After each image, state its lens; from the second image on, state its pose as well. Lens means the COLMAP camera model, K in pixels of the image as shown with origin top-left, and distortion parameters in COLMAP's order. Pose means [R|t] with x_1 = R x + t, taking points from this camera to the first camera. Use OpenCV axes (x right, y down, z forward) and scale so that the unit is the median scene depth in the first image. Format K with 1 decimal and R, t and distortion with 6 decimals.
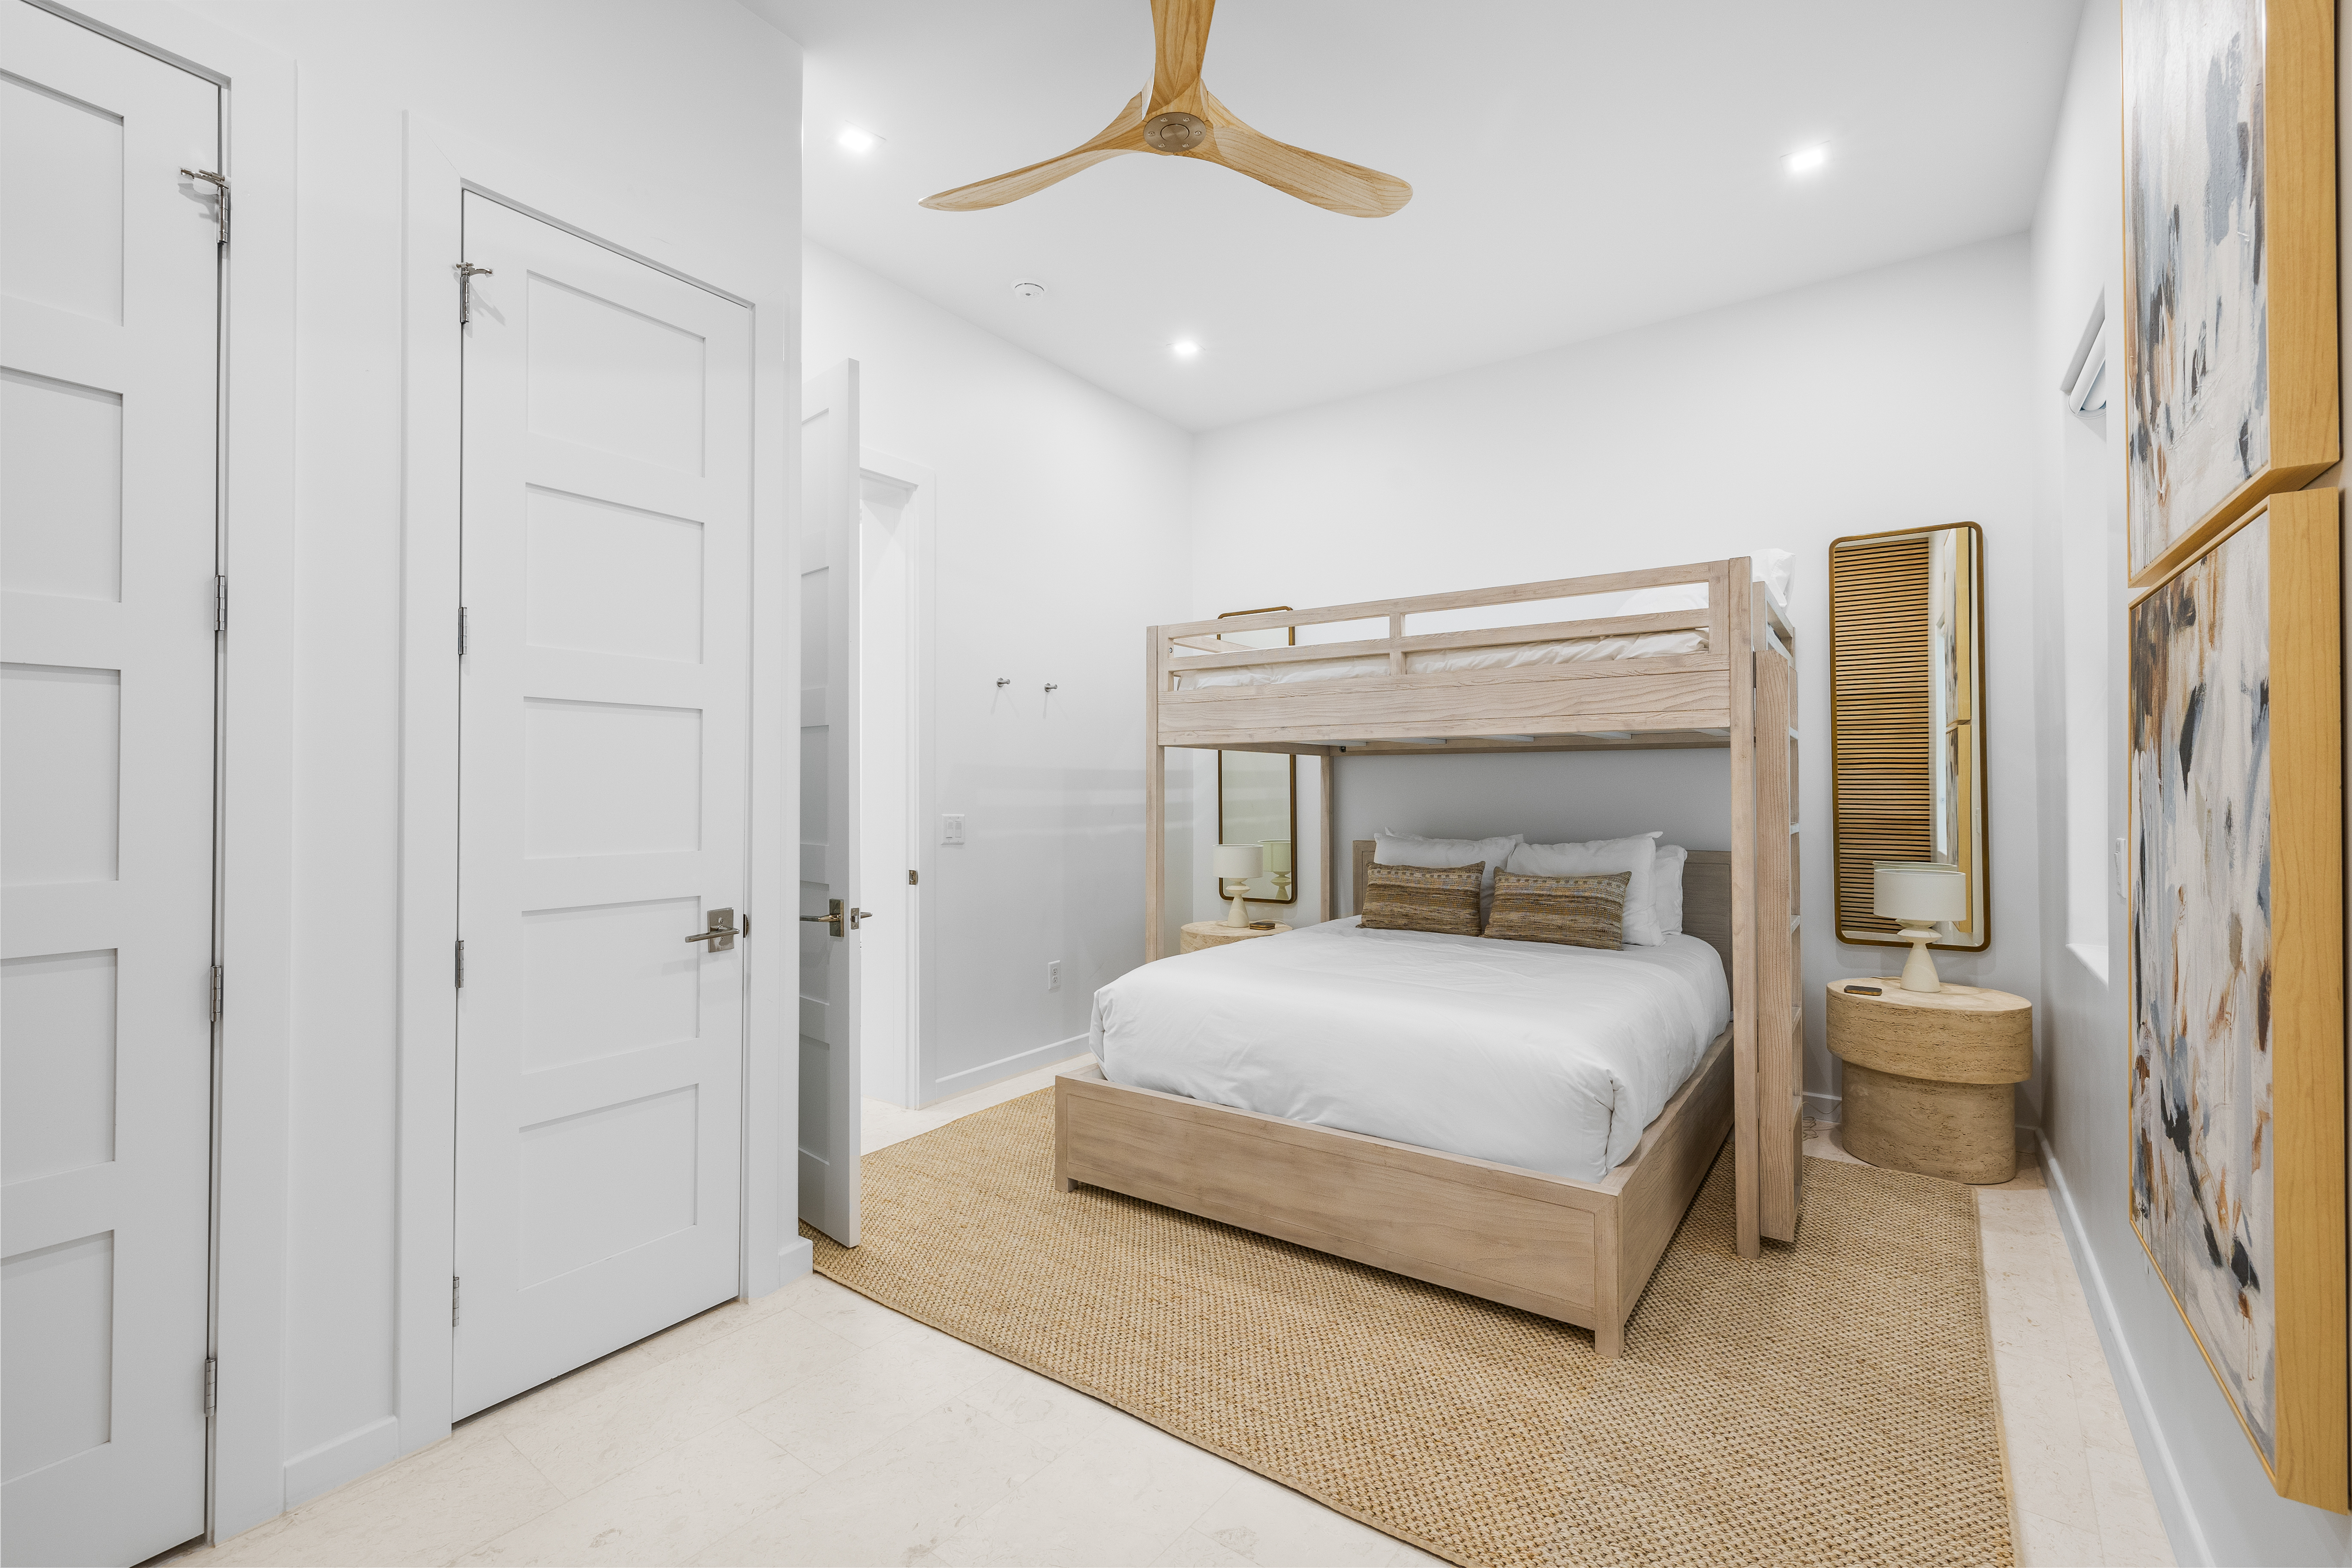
lens RADIAL K [[1022.9, 0, 1174.6], [0, 1022.9, 787.7], [0, 0, 1]] dist [0.001218, 0.000158]
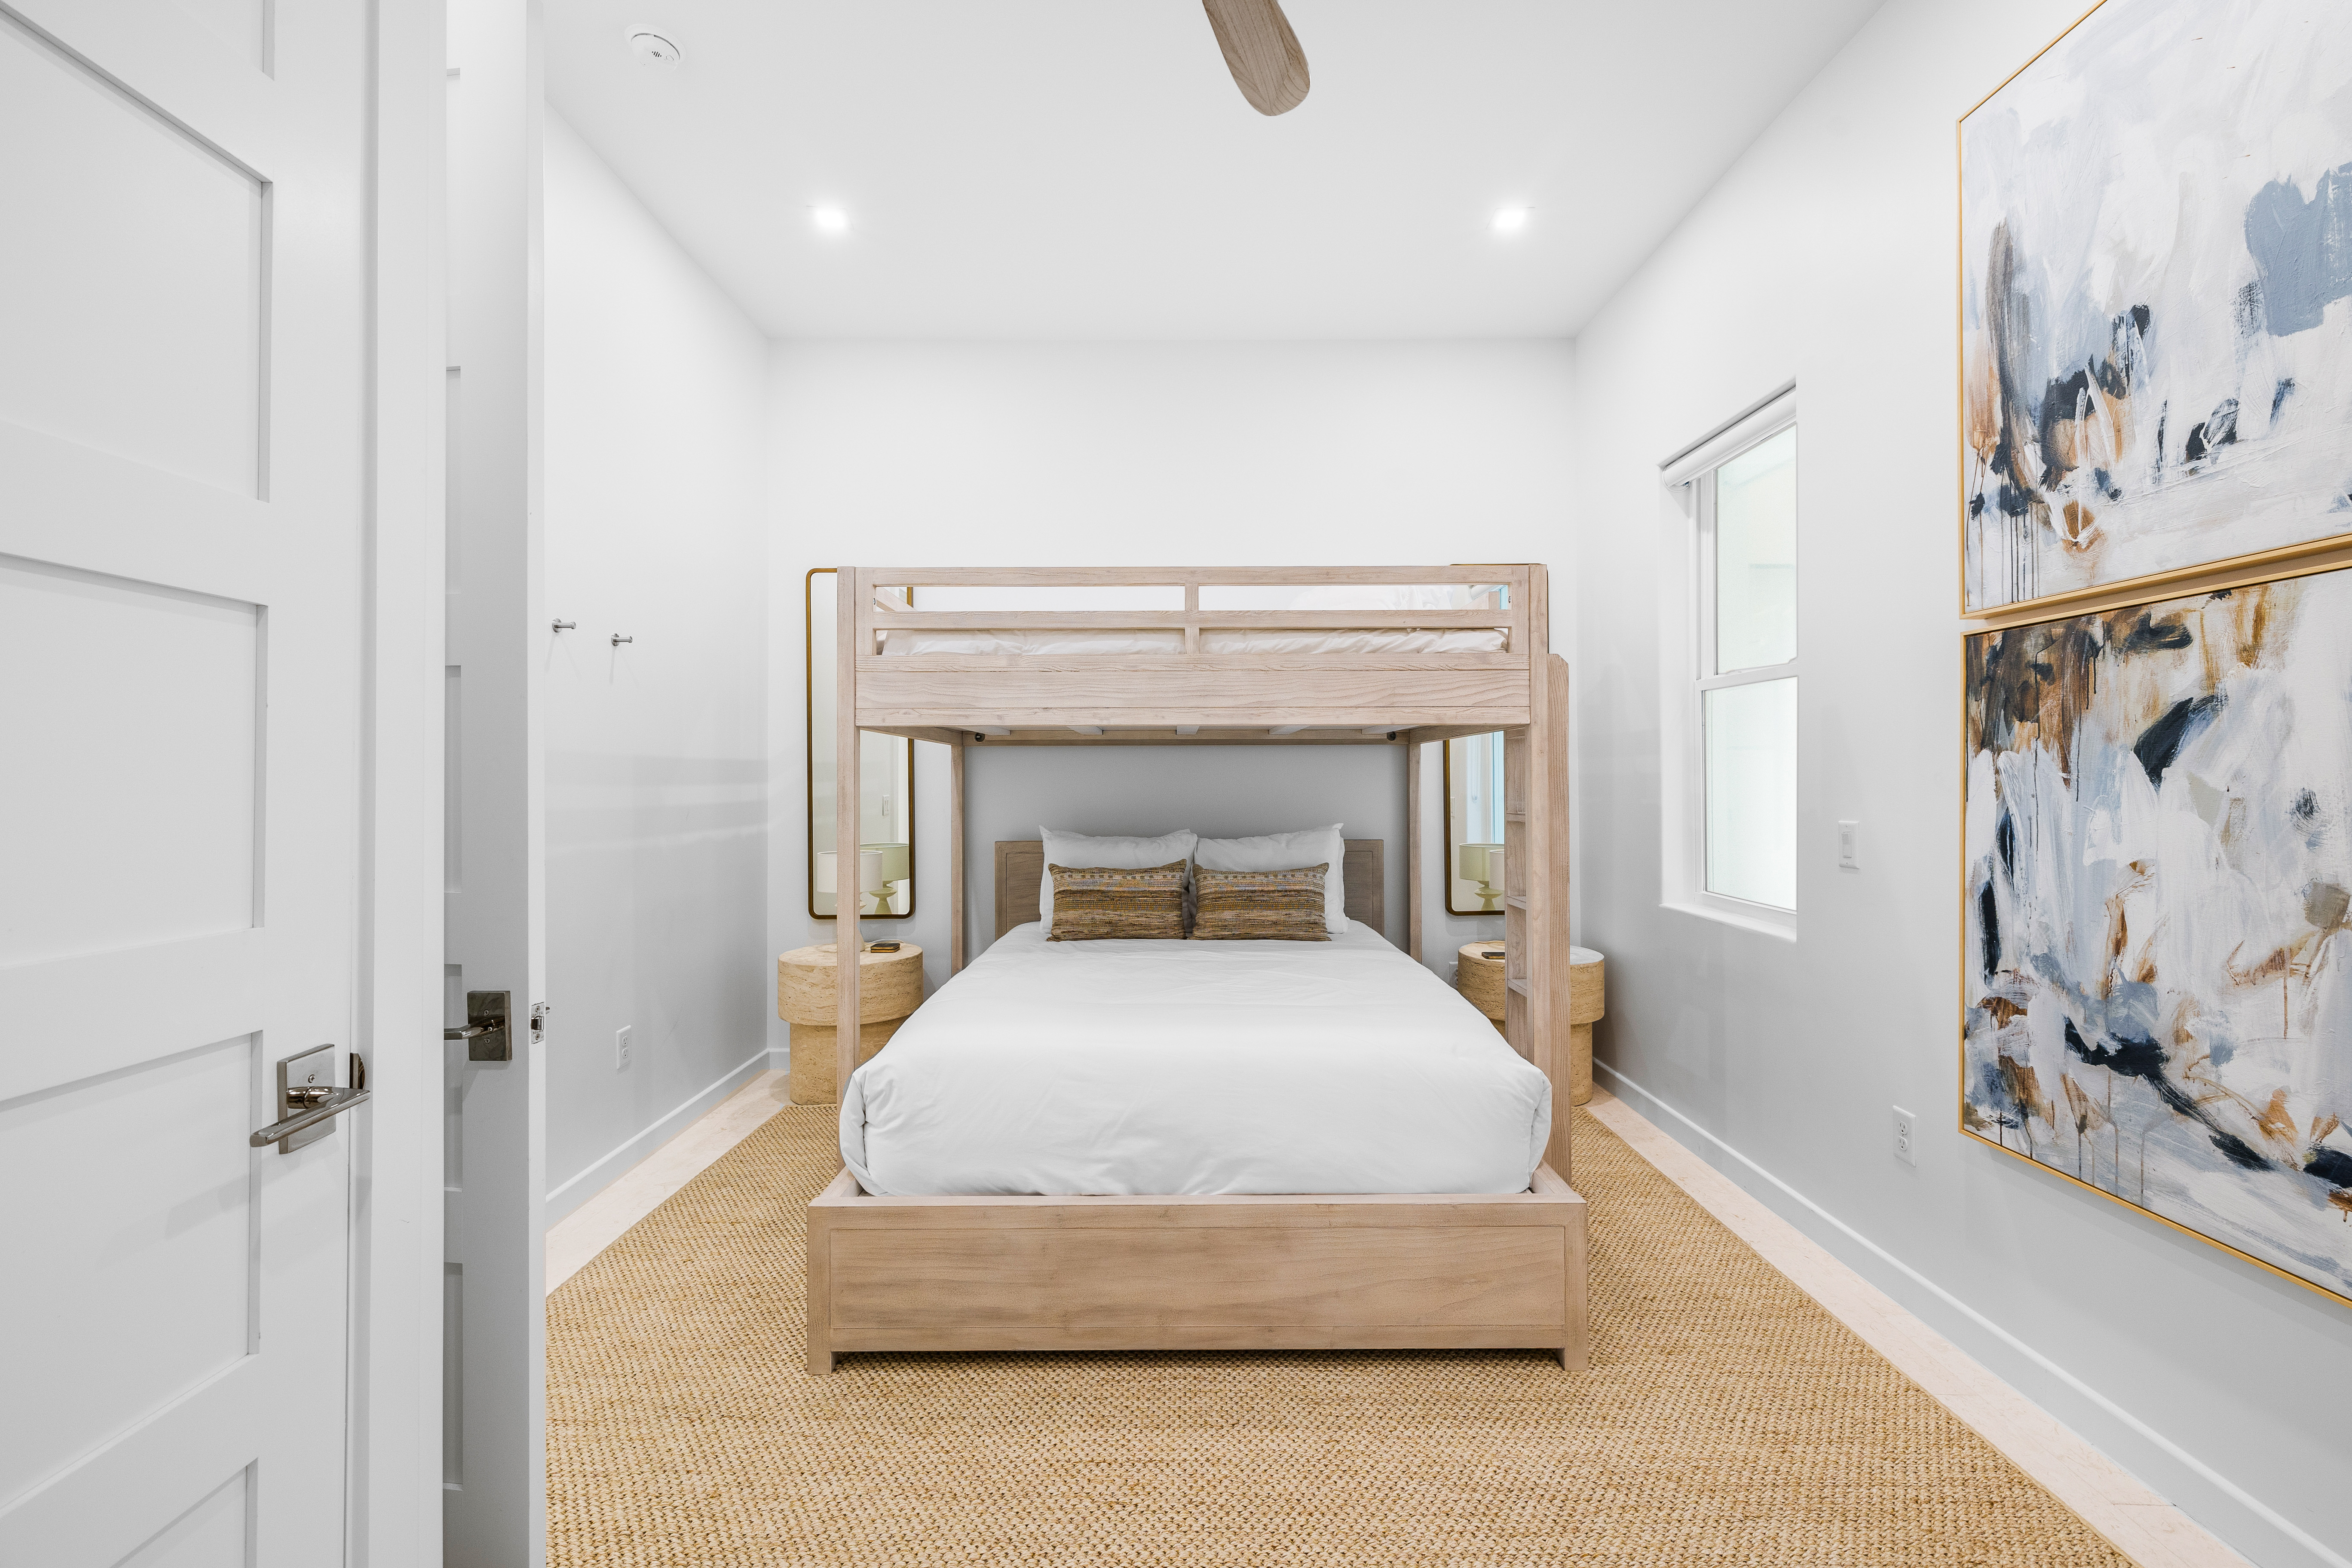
lens RADIAL K [[987.5, 0, 1176.0], [0, 987.5, 784.0], [0, 0, 1]] dist [-0.001734, 0.000457]
pose [[0.813239, -0.003013, 0.581922, -0.312202], [0.001537, 0.999994, 0.003029, -0.000653], [-0.581928, -0.001569, 0.813239, 0.341835]]
